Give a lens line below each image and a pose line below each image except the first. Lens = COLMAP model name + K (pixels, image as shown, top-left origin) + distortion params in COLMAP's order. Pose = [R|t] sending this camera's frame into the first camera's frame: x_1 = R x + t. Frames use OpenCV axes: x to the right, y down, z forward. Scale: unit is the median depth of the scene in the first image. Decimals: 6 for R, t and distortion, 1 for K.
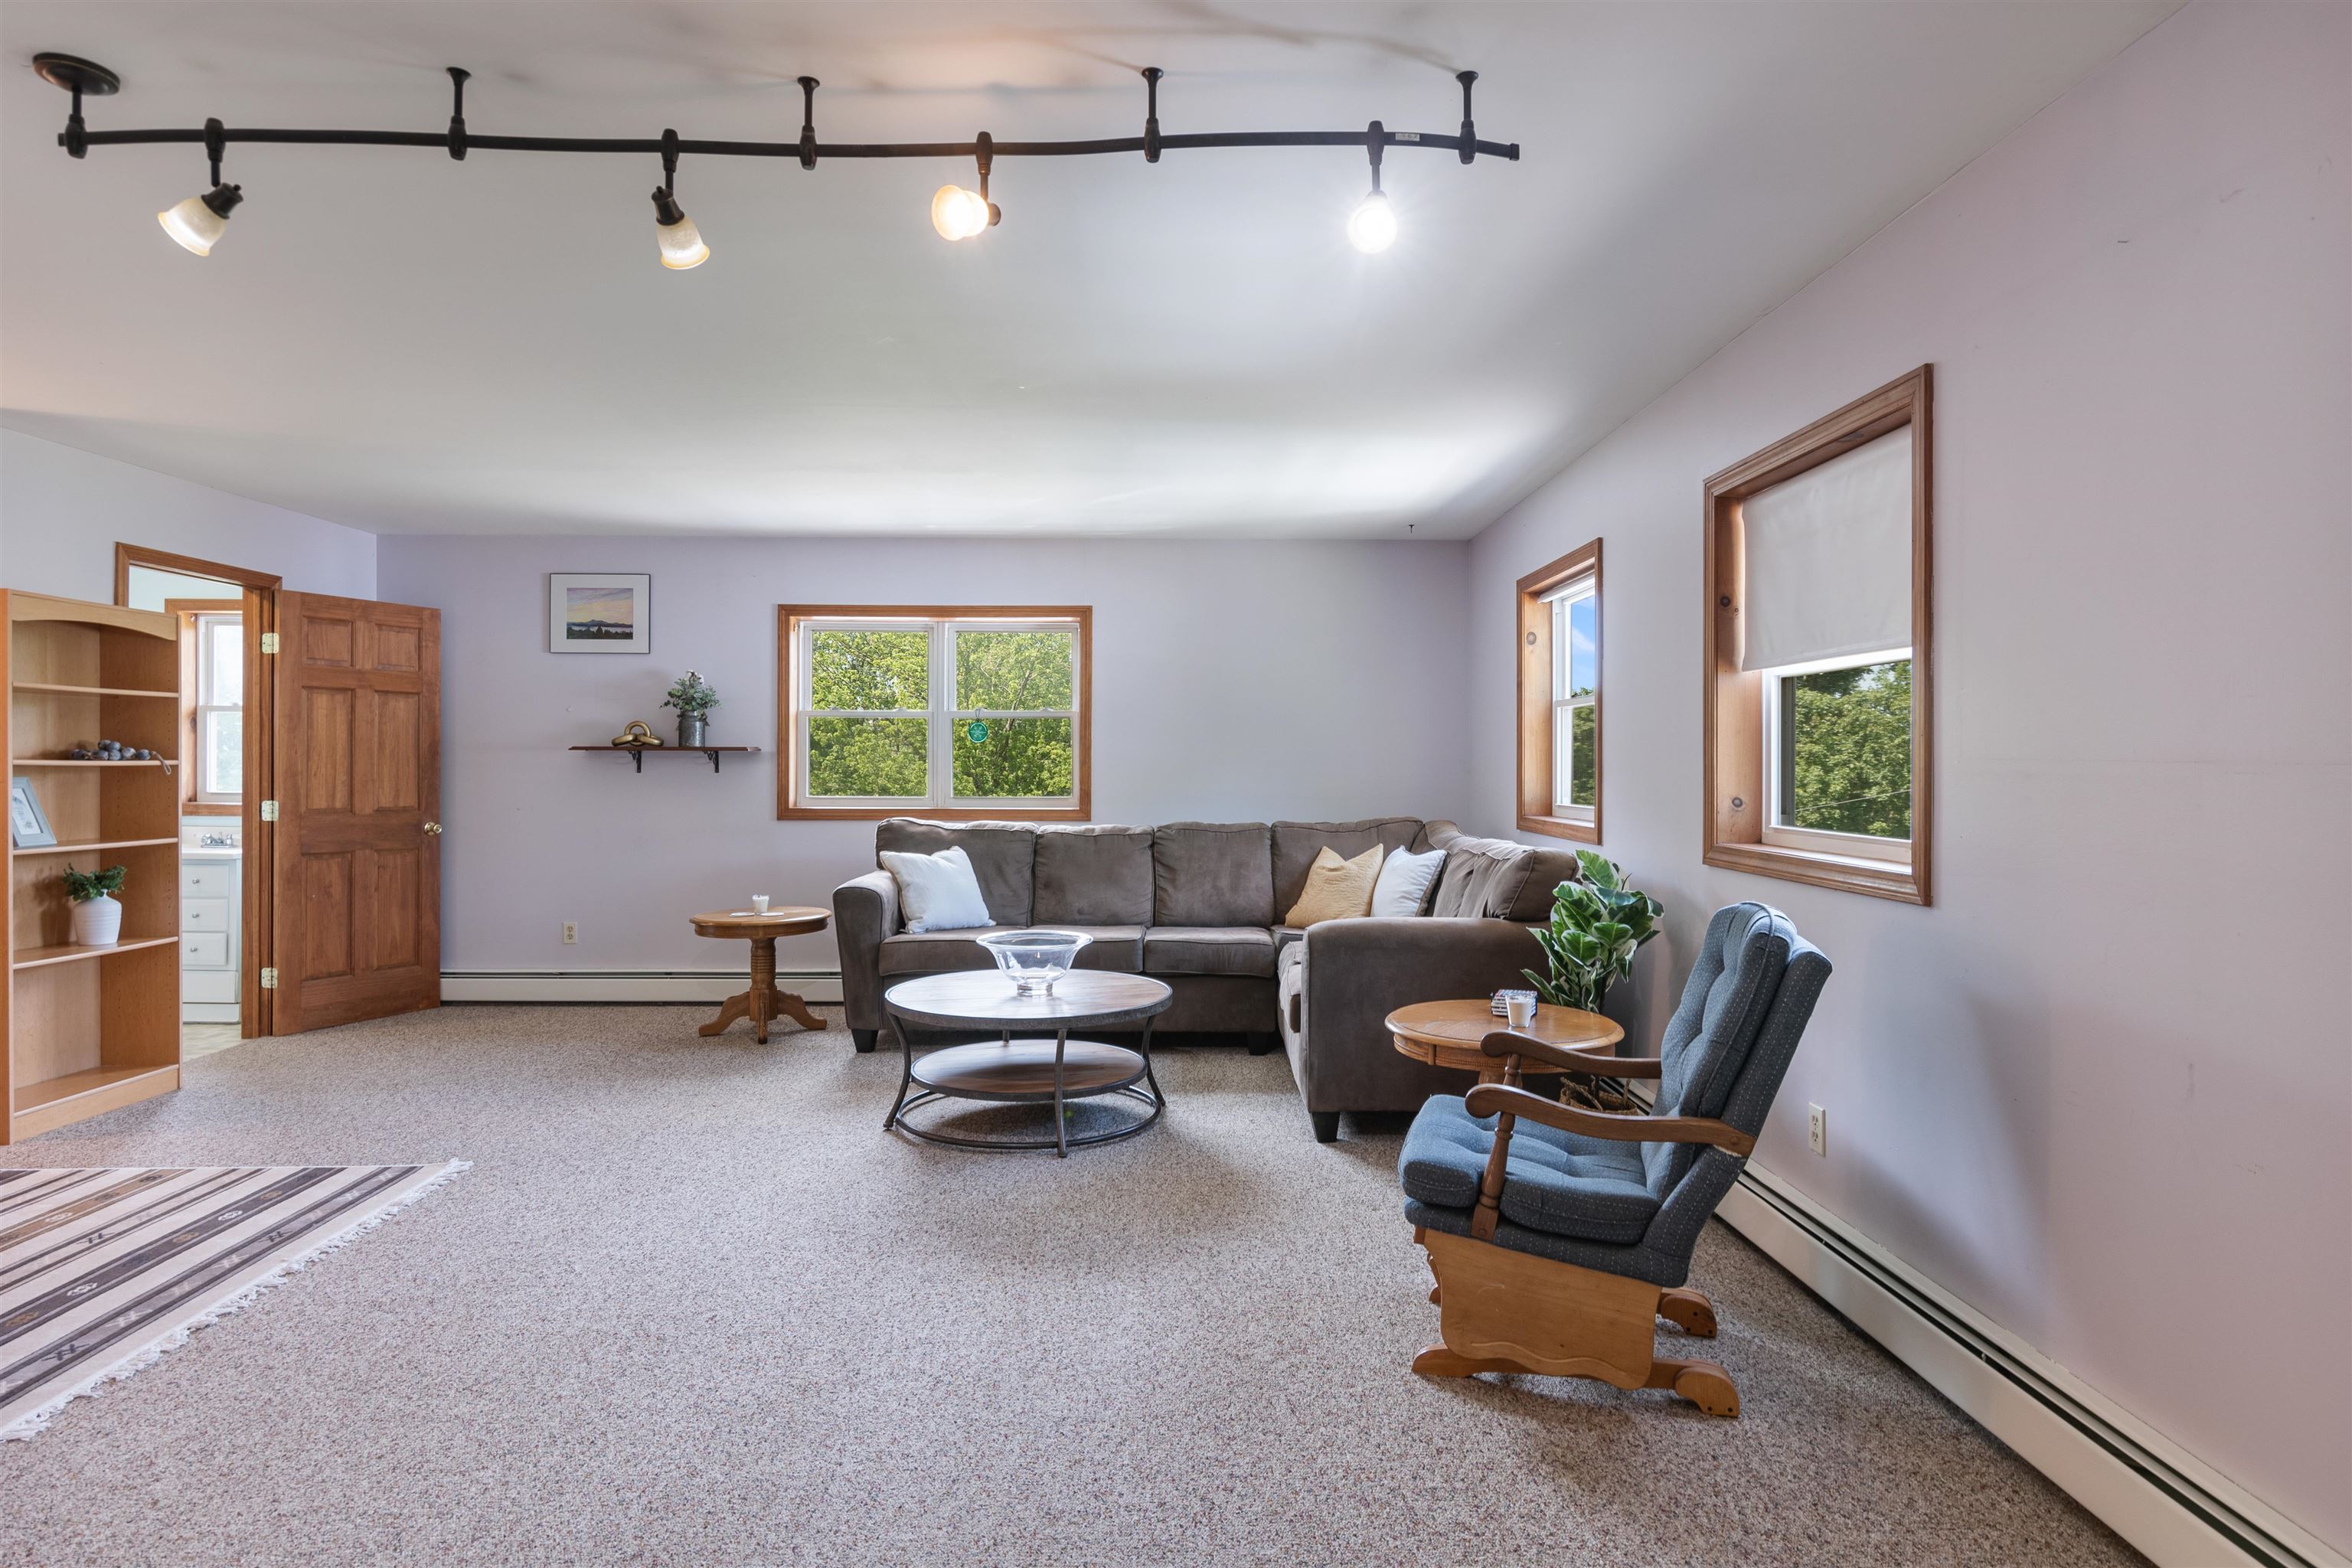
lens RADIAL K [[1307.6, 0, 1176.0], [0, 1307.6, 784.0], [0, 0, 1]] dist [-0.000677, -0.001081]
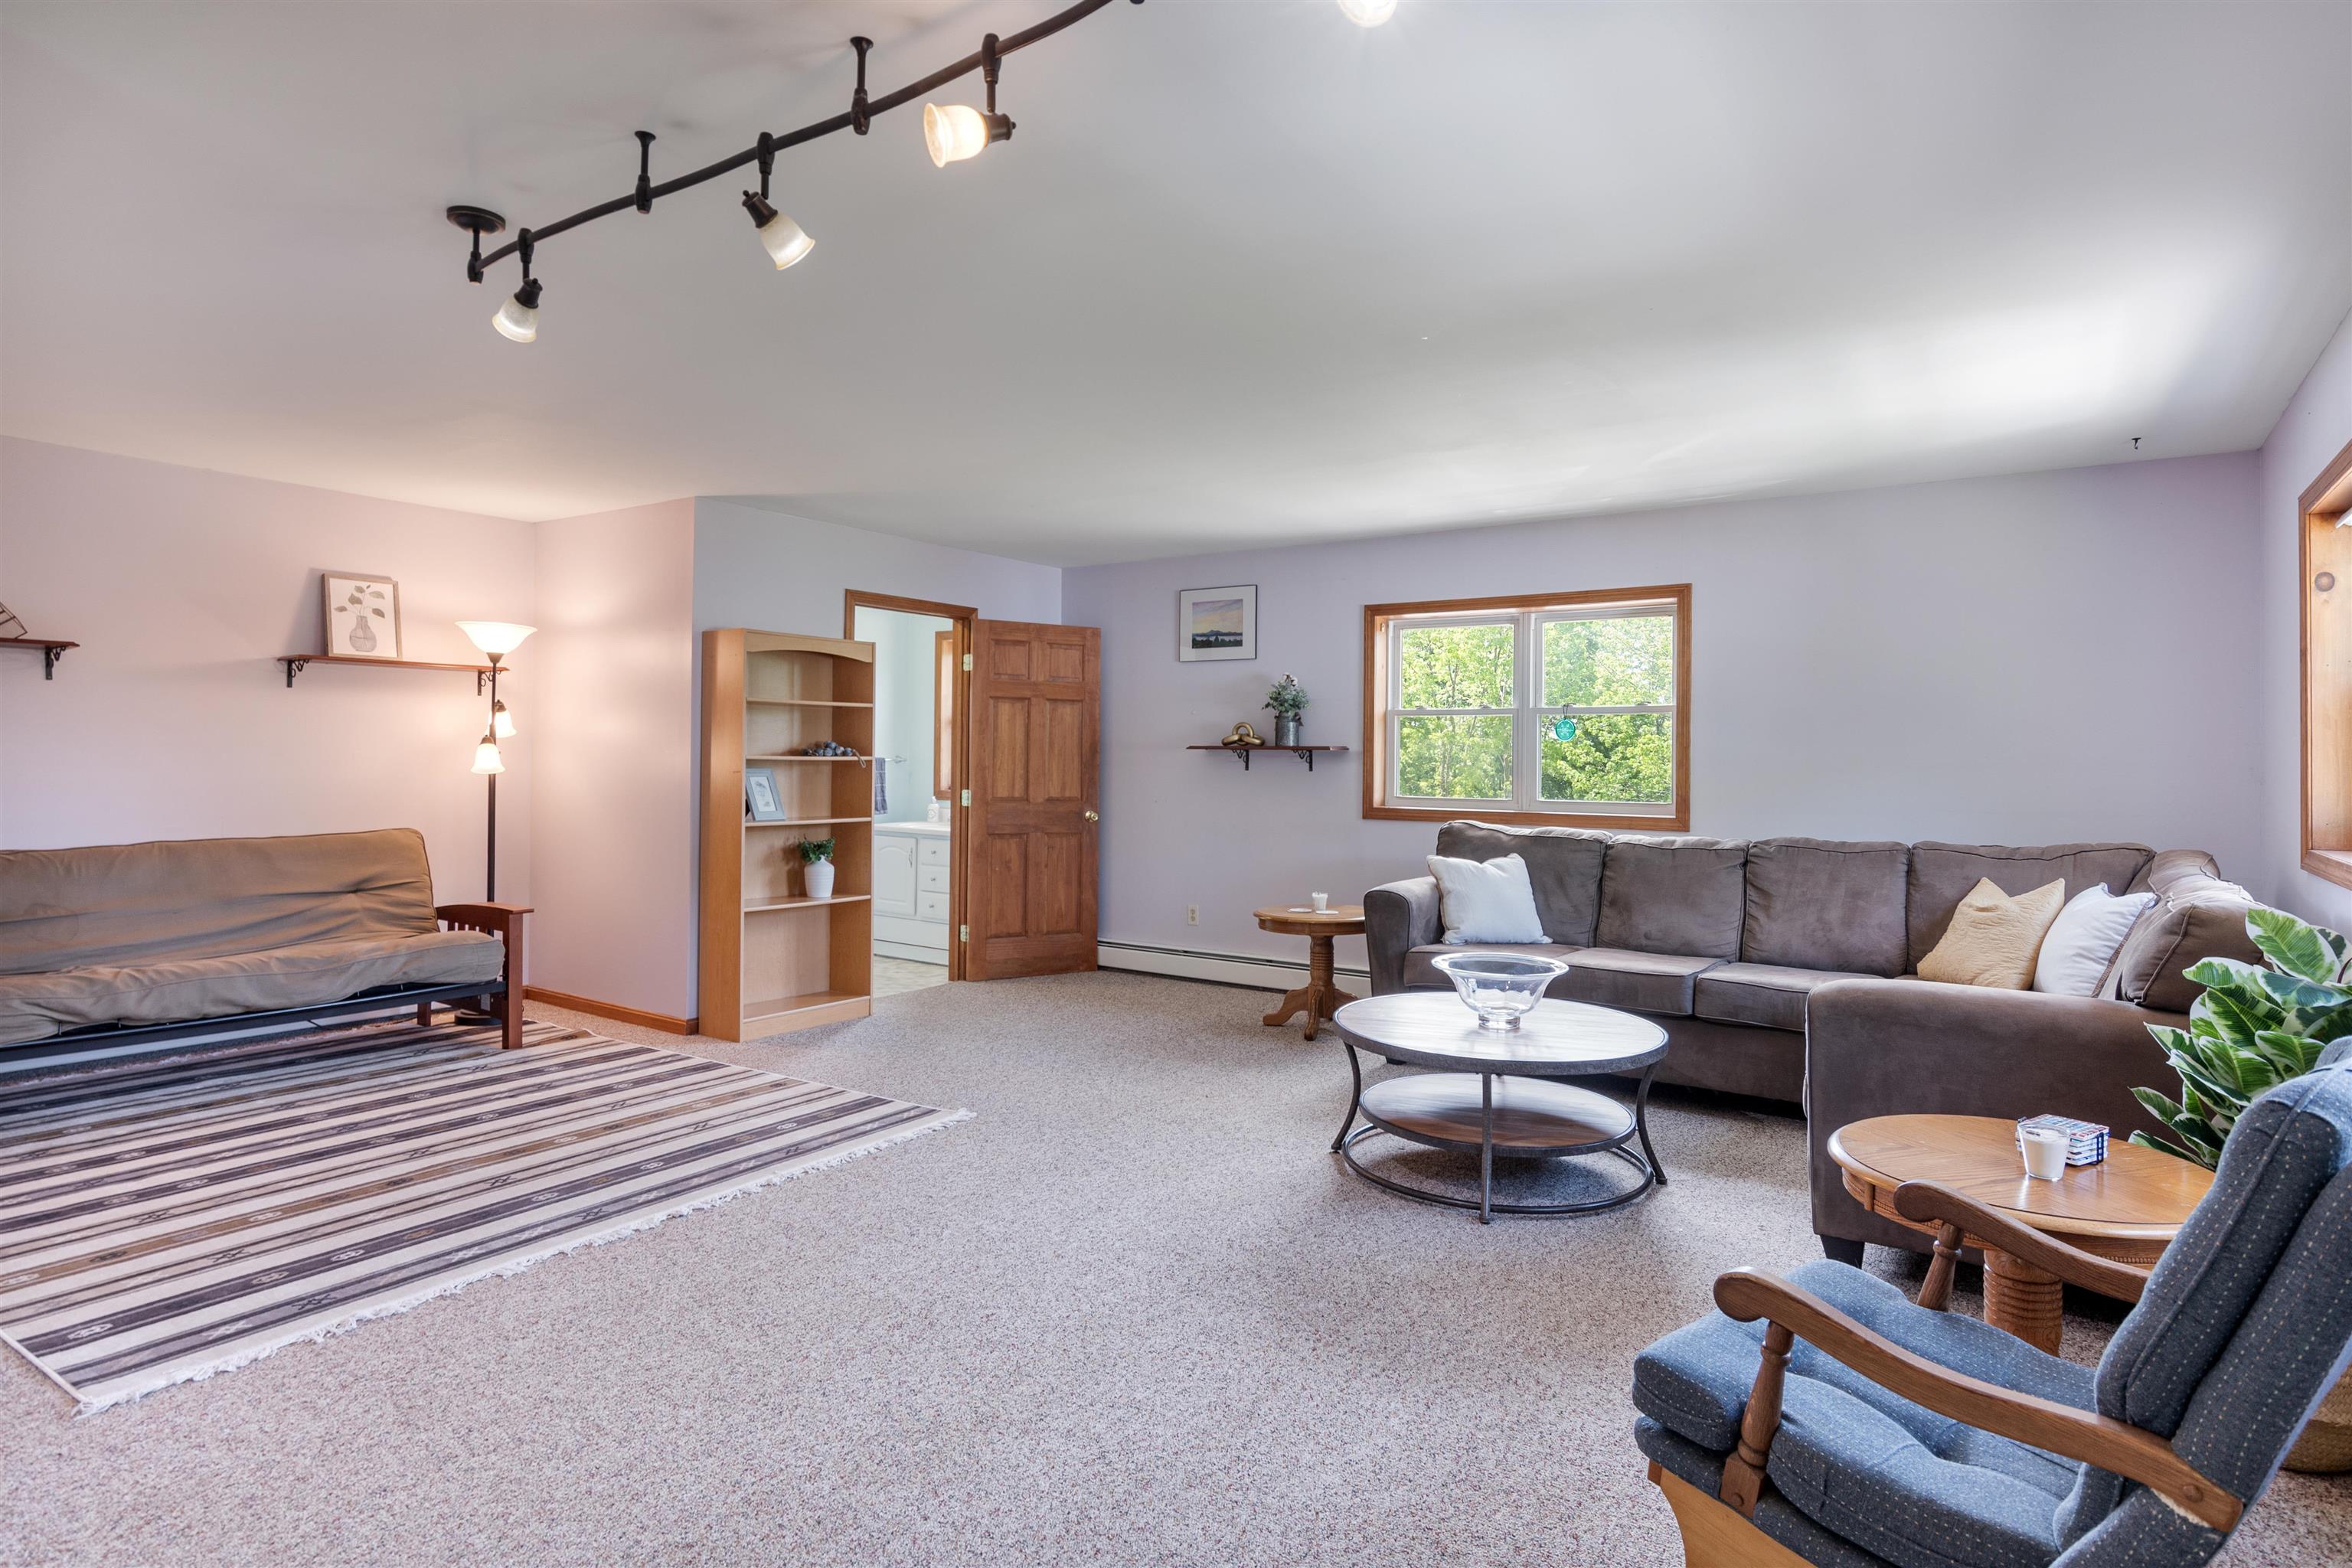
lens RADIAL K [[1257.5, 0, 1184.2], [0, 1257.5, 756.4], [0, 0, 1]] dist [-0.002141, -0.000359]
pose [[0.818791, 0.004243, -0.574076, 0.157696], [-0.016576, 0.999731, -0.016253, -0.002815], [0.573852, 0.022823, 0.818641, 0.143933]]
